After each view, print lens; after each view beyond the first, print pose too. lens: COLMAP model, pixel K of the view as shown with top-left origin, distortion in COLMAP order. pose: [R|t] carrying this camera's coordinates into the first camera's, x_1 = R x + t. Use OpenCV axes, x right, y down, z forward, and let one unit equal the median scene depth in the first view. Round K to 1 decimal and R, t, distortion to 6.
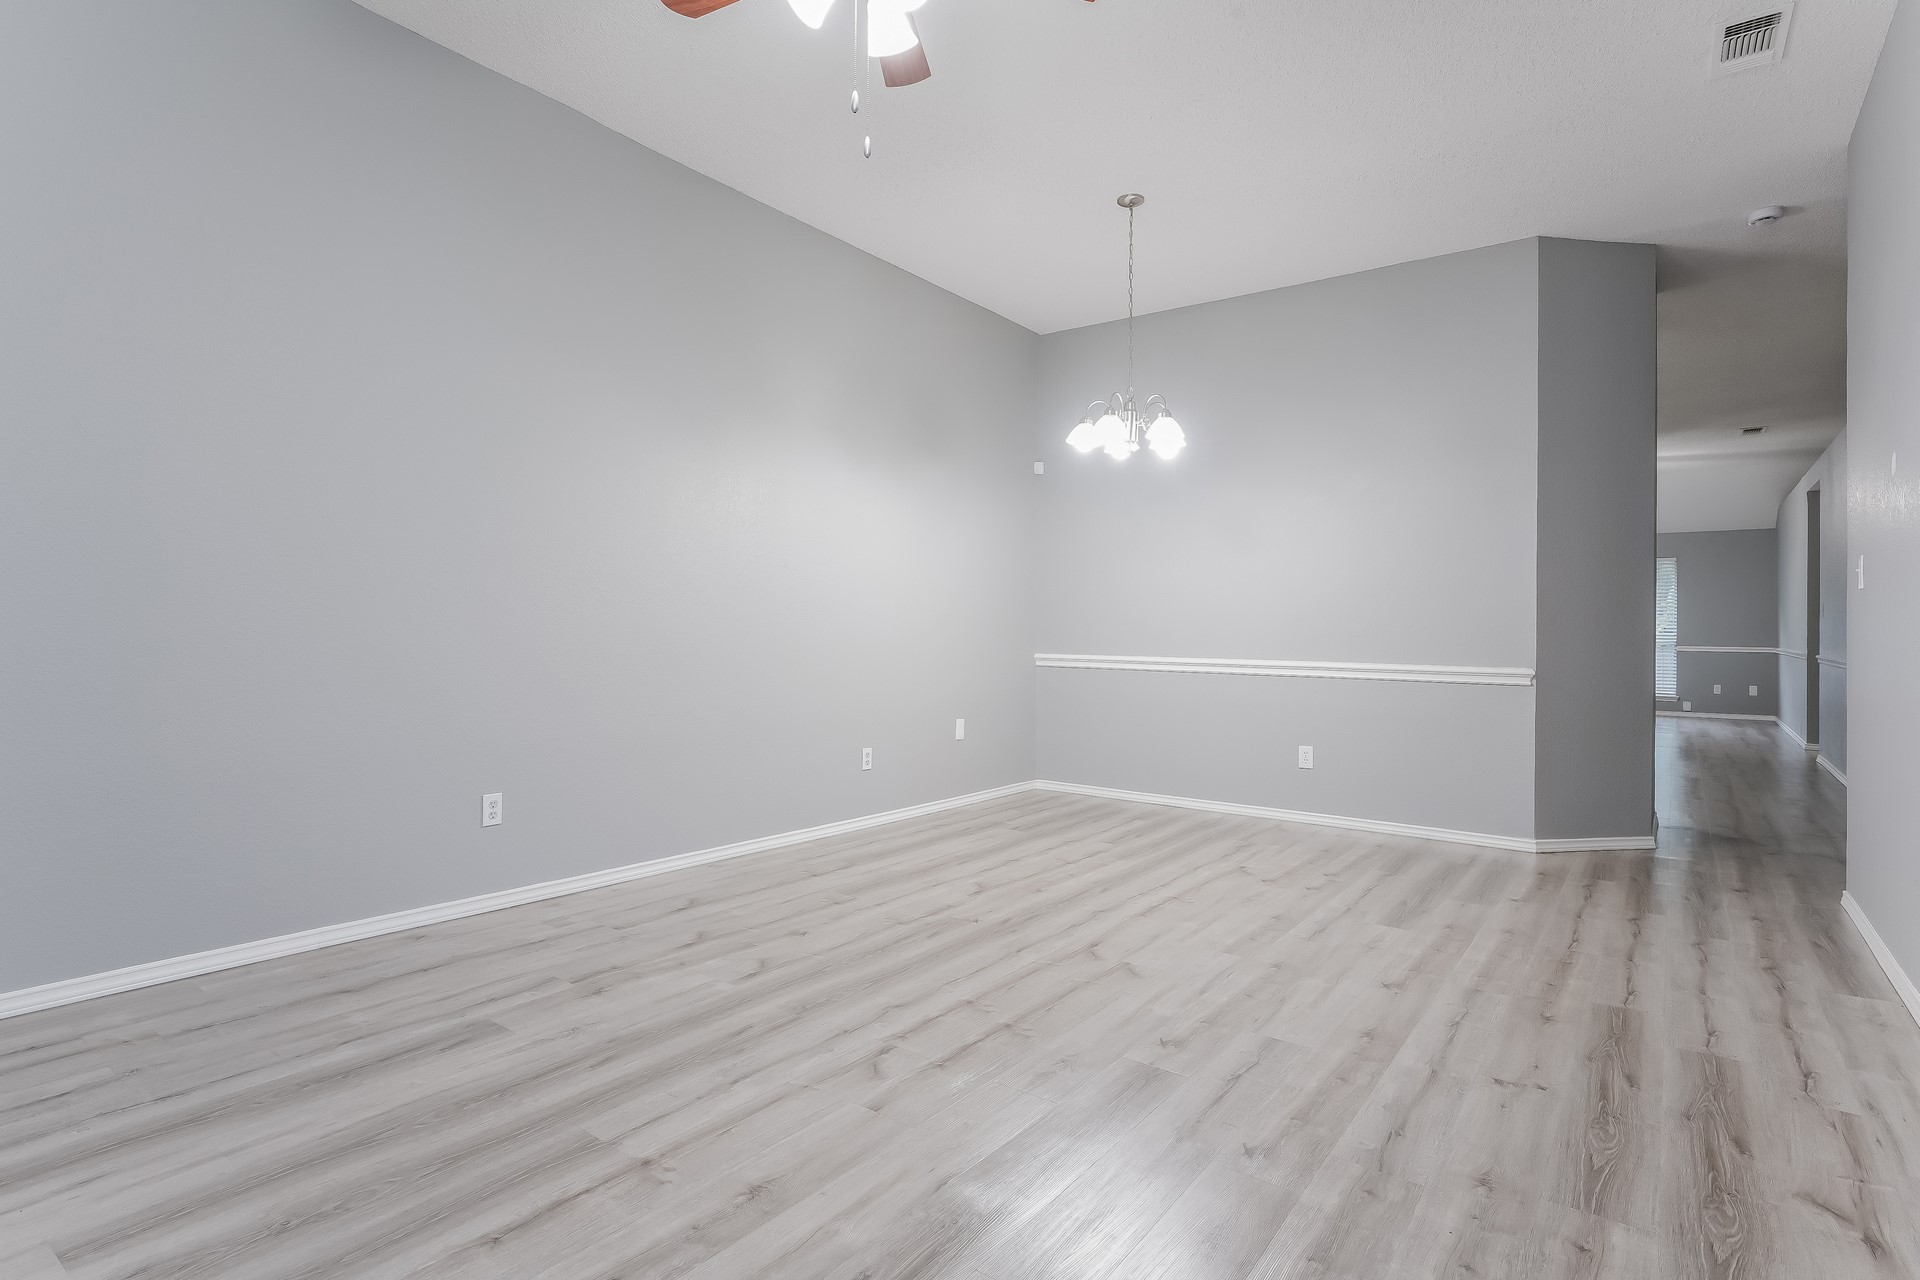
lens RADIAL K [[960.6, 0, 969.4], [0, 960.6, 640.0], [0, 0, 1]] dist [-0.010420, 0.006485]
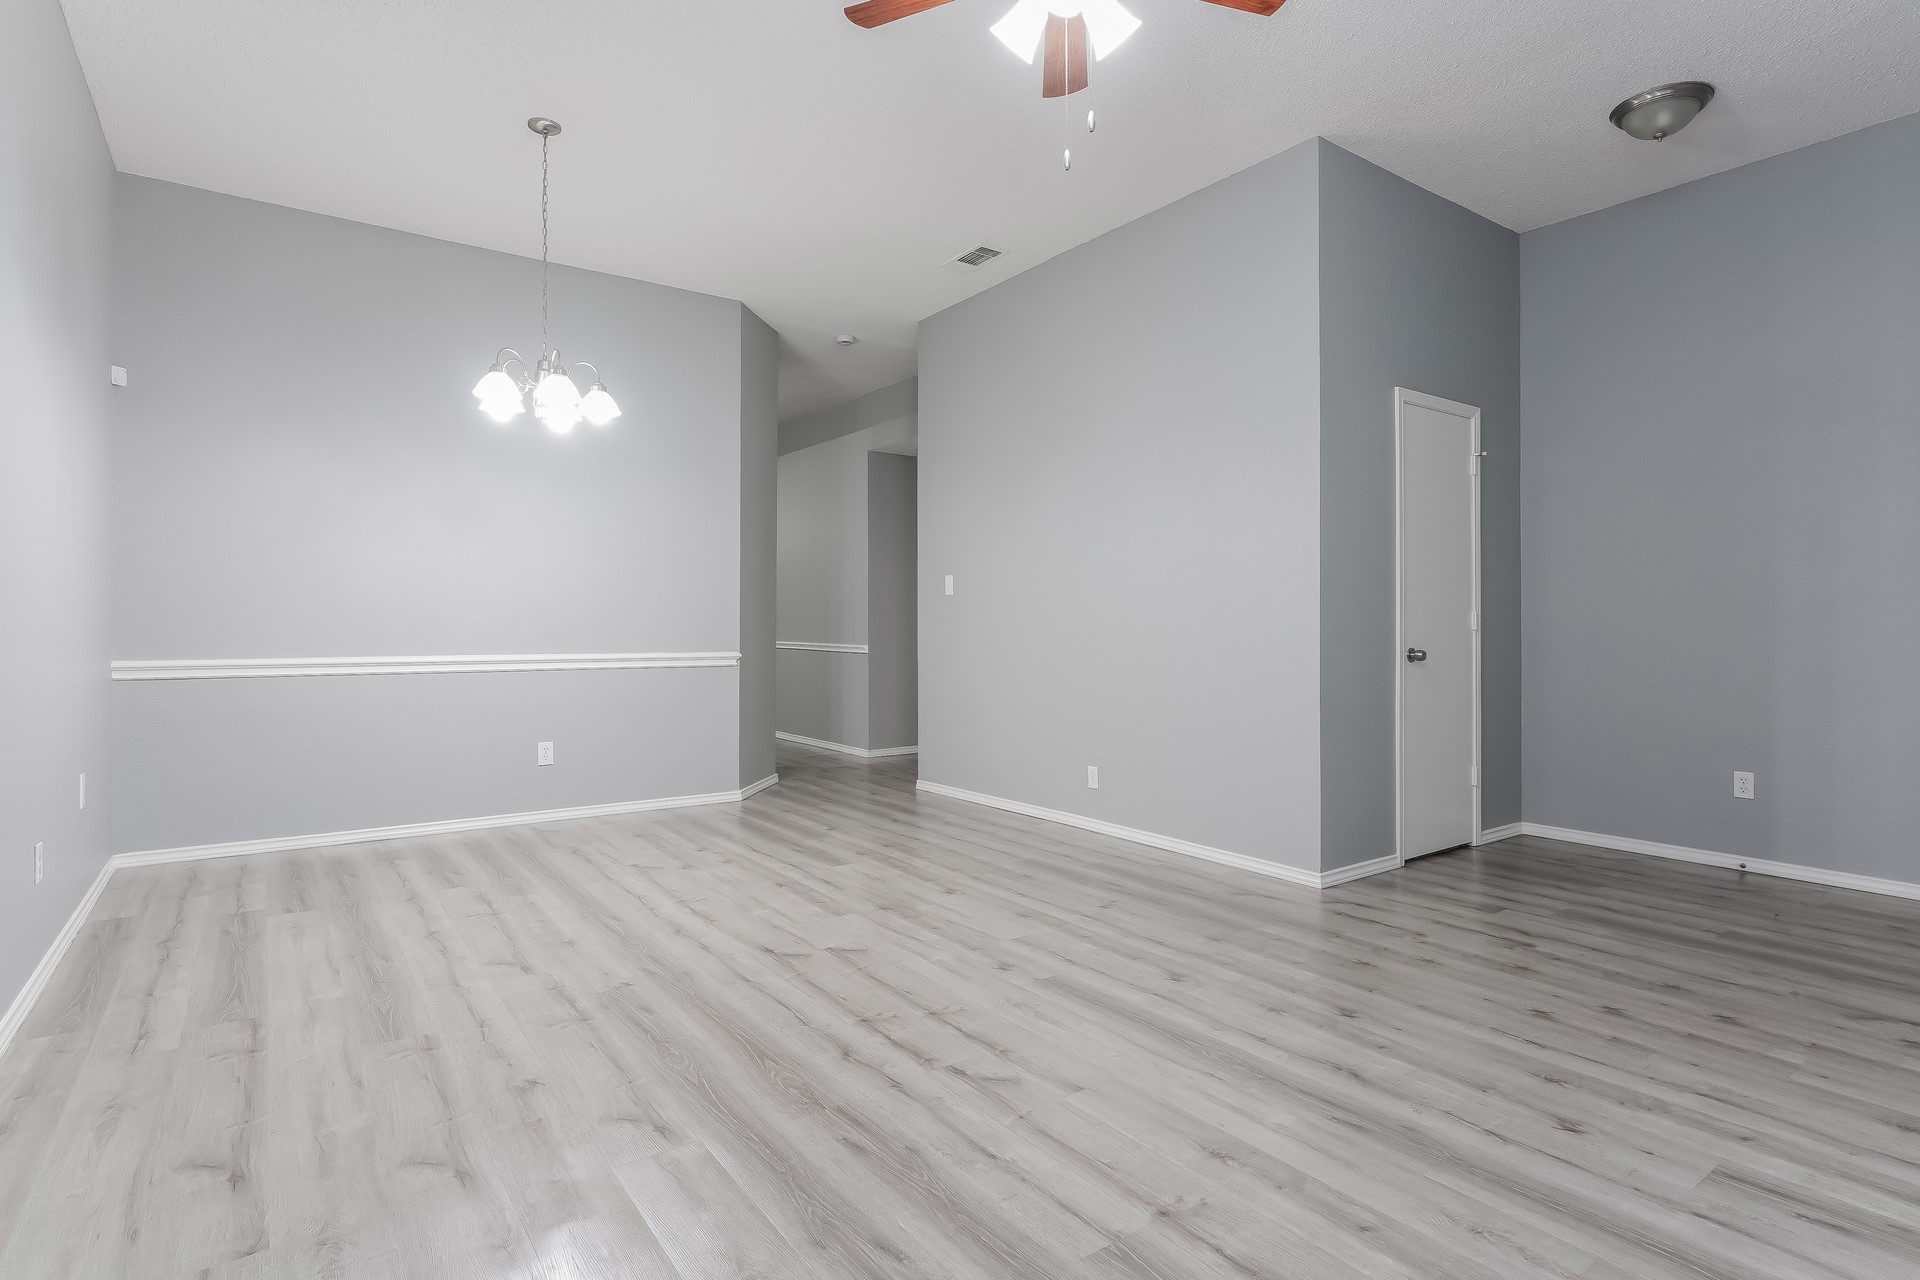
lens RADIAL K [[960.6, 0, 957.7], [0, 960.6, 623.9], [0, 0, 1]] dist [-0.010420, 0.006485]
pose [[0.308420, -0.010777, 0.951189, -0.830933], [0.012099, 0.999899, 0.007406, -0.019352], [-0.951173, 0.009224, 0.308520, 0.589932]]
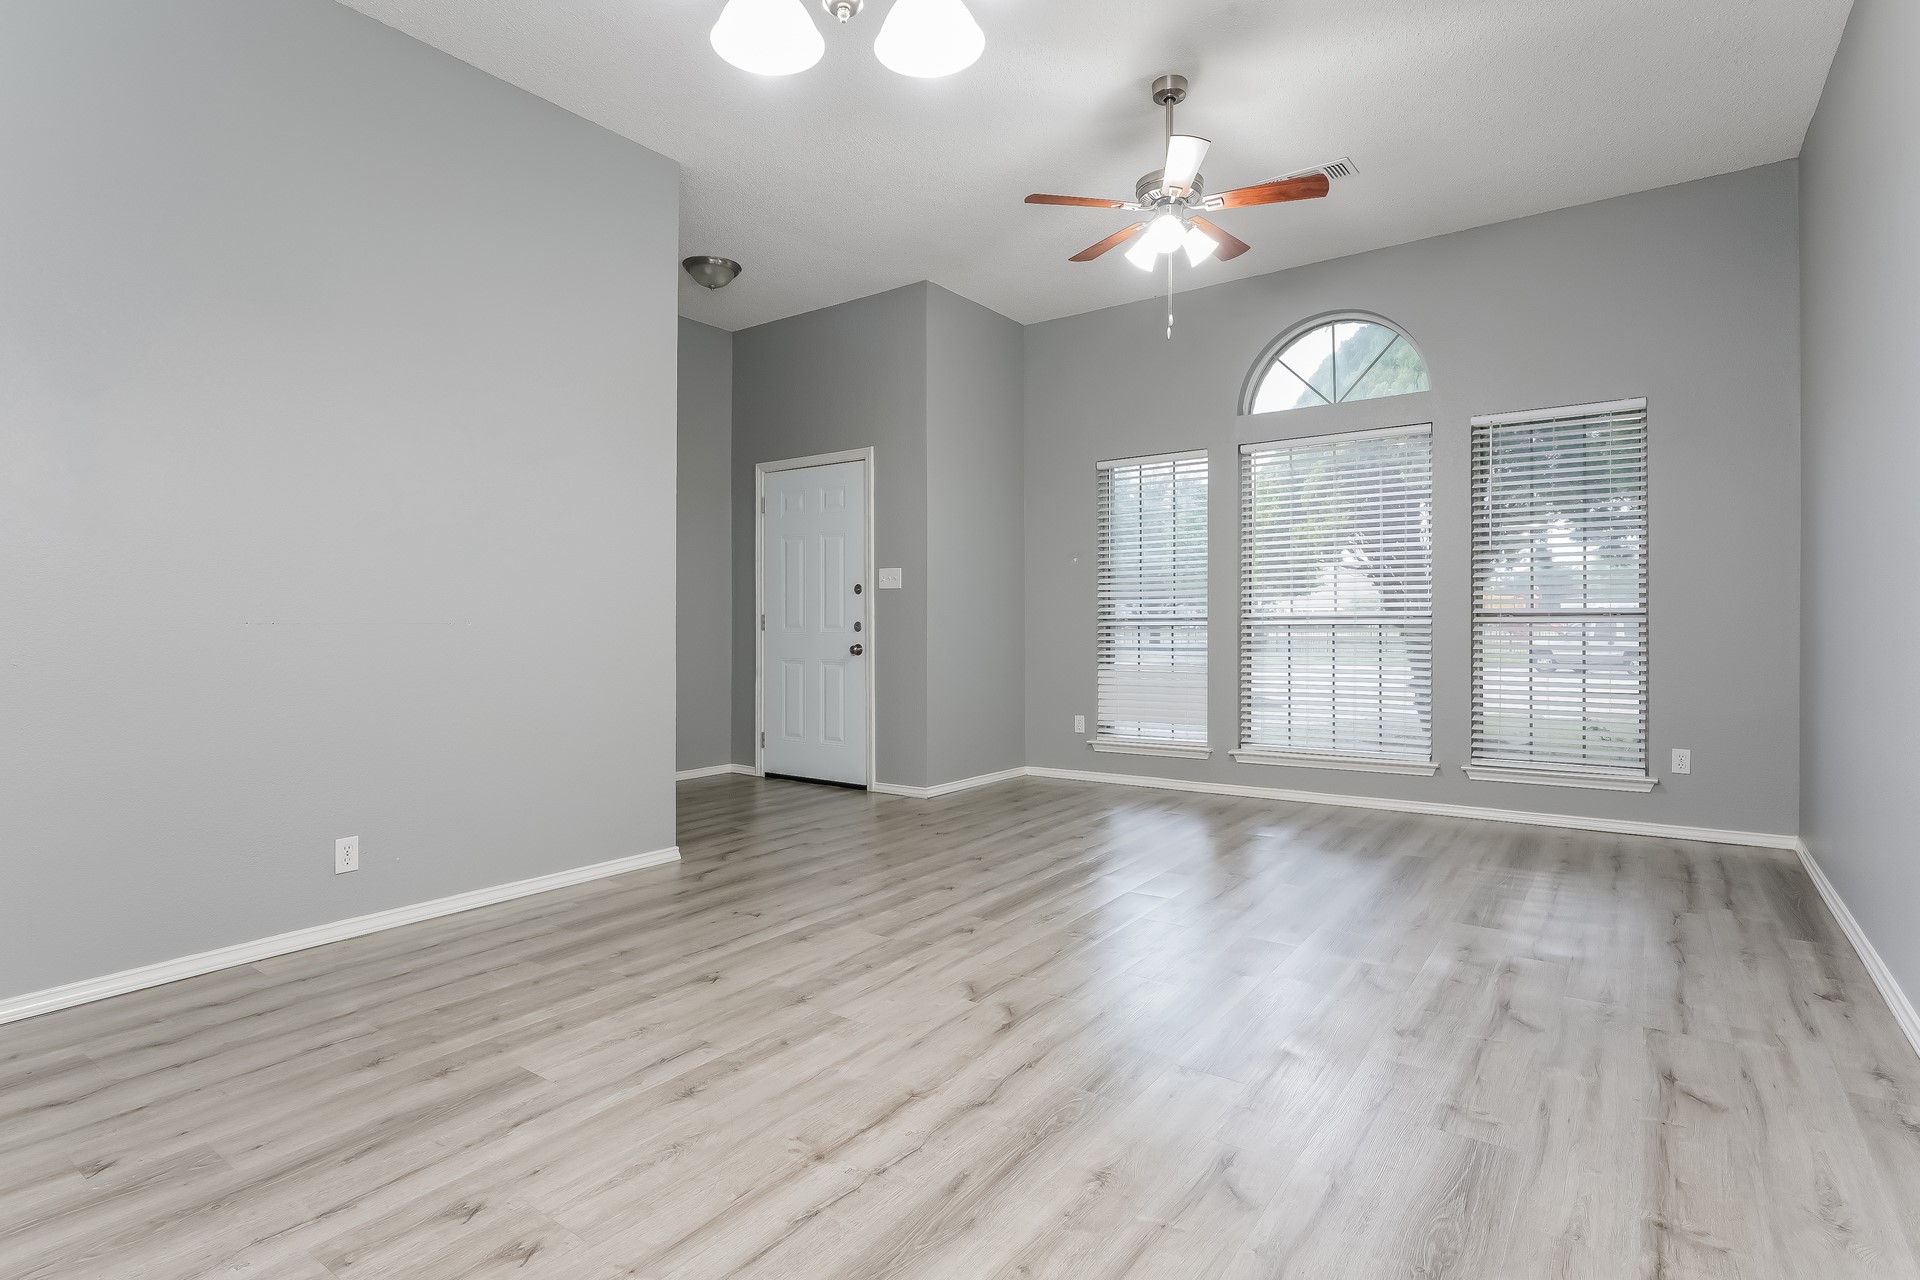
lens RADIAL K [[960.6, 0, 952.6], [0, 960.6, 632.6], [0, 0, 1]] dist [-0.010420, 0.006485]
pose [[-0.999933, -0.011546, -0.000975, 0.203006], [-0.011563, 0.999736, 0.019879, -0.012896], [0.000745, 0.019889, -0.999802, 2.007374]]
